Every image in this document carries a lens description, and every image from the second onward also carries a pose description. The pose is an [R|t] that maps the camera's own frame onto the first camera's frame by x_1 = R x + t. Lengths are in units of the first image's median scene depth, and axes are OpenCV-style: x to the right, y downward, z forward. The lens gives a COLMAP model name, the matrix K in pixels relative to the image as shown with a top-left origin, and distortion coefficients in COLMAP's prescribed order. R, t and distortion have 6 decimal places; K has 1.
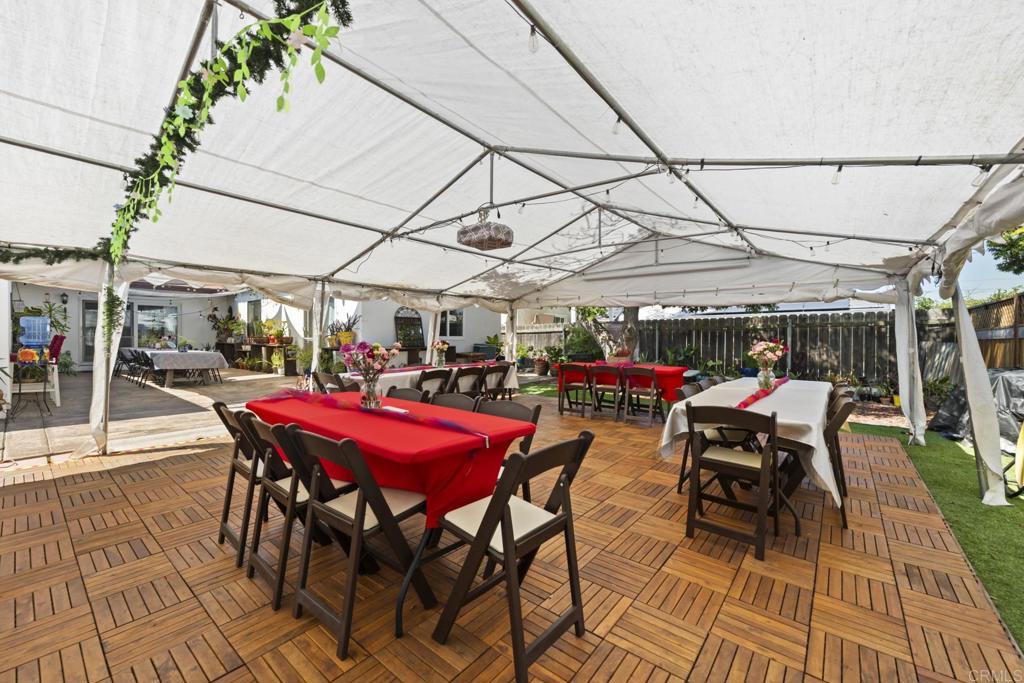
lens RADIAL K [[406.2, 0, 512.0], [0, 406.2, 341.5], [0, 0, 1]] dist [0.000839, -0.000001]
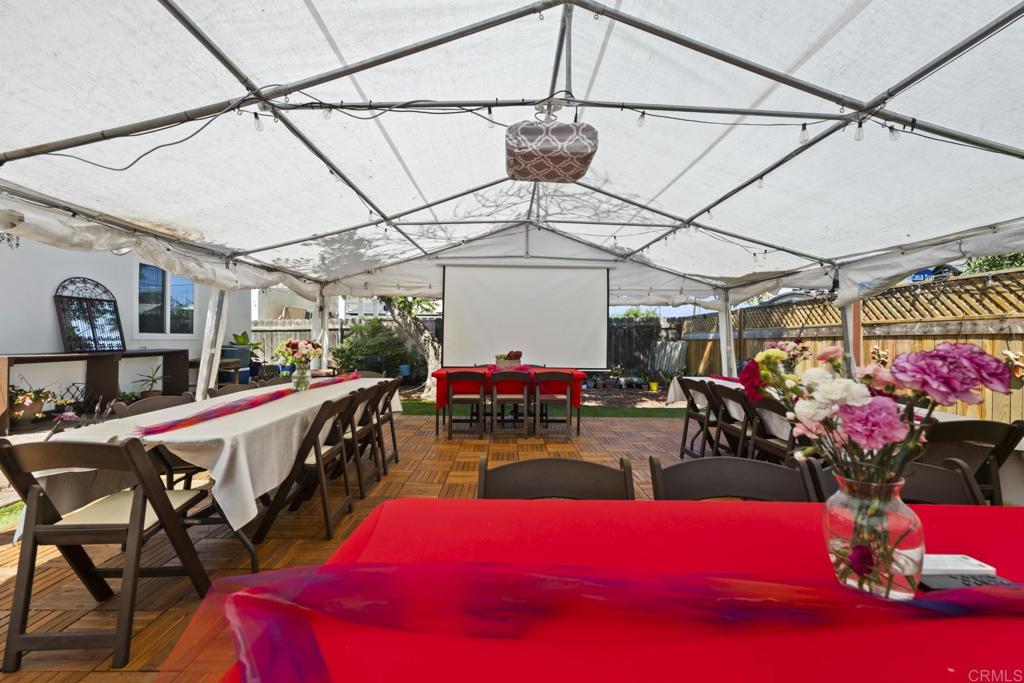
lens RADIAL K [[406.2, 0, 512.0], [0, 406.2, 341.5], [0, 0, 1]] dist [0.000839, -0.000001]
pose [[0.769588, -0.002240, 0.638536, -0.253616], [0.002449, 0.999997, 0.000556, -0.000986], [-0.638536, 0.001136, 0.769592, 0.335061]]
